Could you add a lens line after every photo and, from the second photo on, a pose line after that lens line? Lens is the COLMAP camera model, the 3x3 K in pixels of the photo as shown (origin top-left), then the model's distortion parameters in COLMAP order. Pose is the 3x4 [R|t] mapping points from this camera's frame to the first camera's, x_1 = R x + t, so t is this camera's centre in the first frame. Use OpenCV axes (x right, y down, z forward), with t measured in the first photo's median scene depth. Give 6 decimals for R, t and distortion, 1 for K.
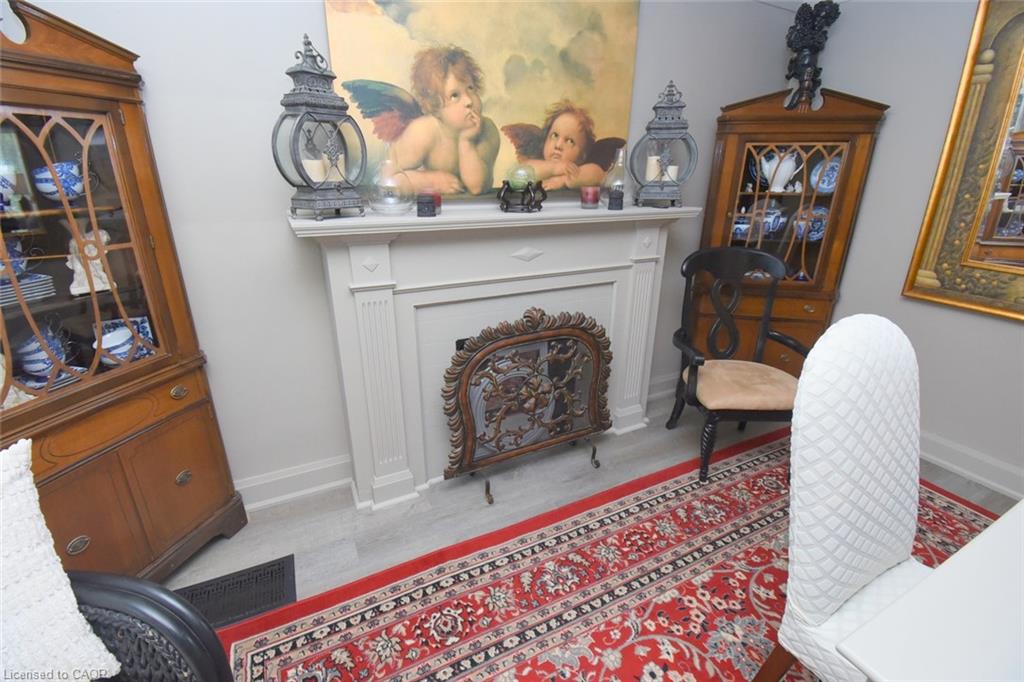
lens RADIAL K [[449.7, 0, 506.1], [0, 449.7, 339.6], [0, 0, 1]] dist [0.017958, -0.024156]
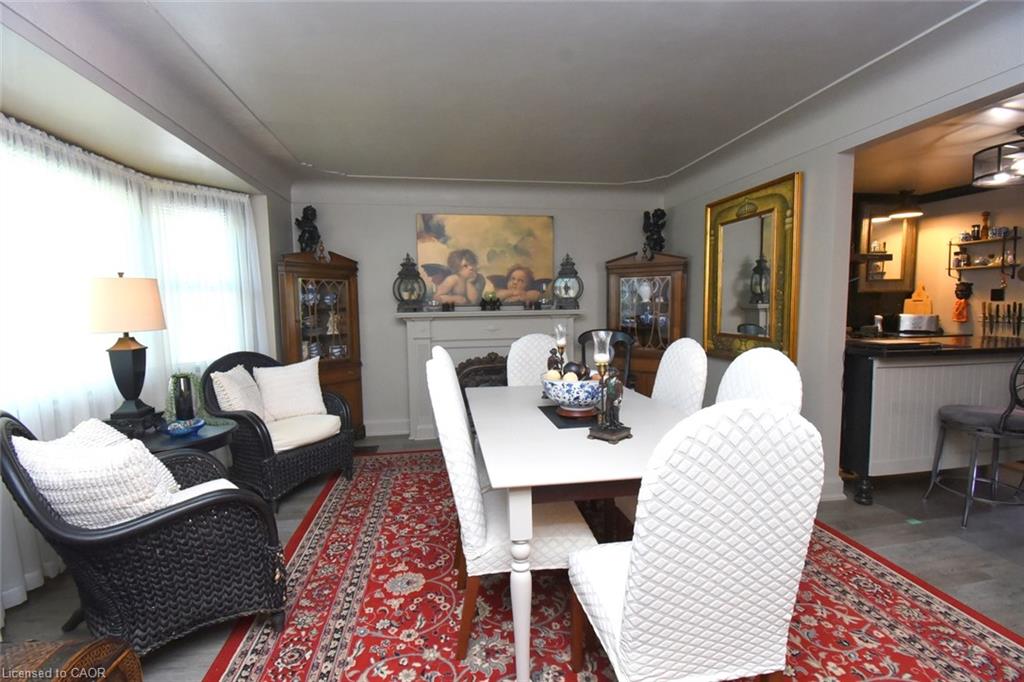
lens RADIAL K [[449.7, 0, 506.1], [0, 449.7, 339.6], [0, 0, 1]] dist [0.017958, -0.024156]
pose [[0.951041, 0.007822, -0.308966, 0.911740], [-0.089337, 0.963963, -0.250589, 0.472540], [0.295871, 0.265923, 0.917467, -1.155679]]
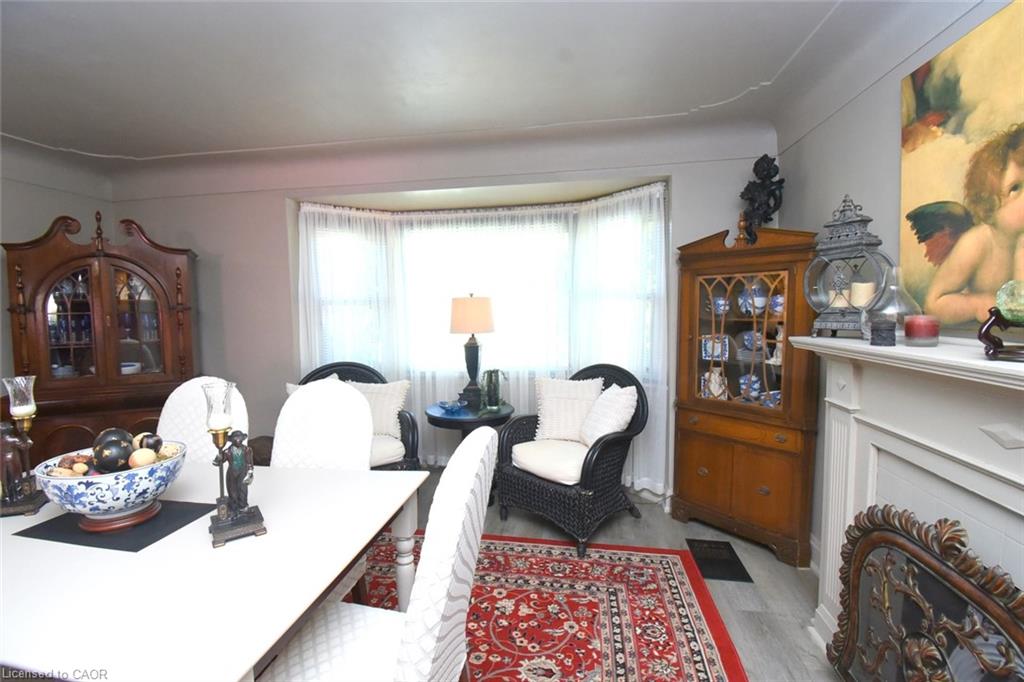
lens RADIAL K [[449.7, 0, 506.1], [0, 449.7, 339.6], [0, 0, 1]] dist [0.017958, -0.024156]
pose [[-0.587384, 0.061555, -0.806964, 0.927494], [-0.264332, 0.927828, 0.263180, -0.314323], [0.764924, 0.367894, -0.528721, 0.885137]]
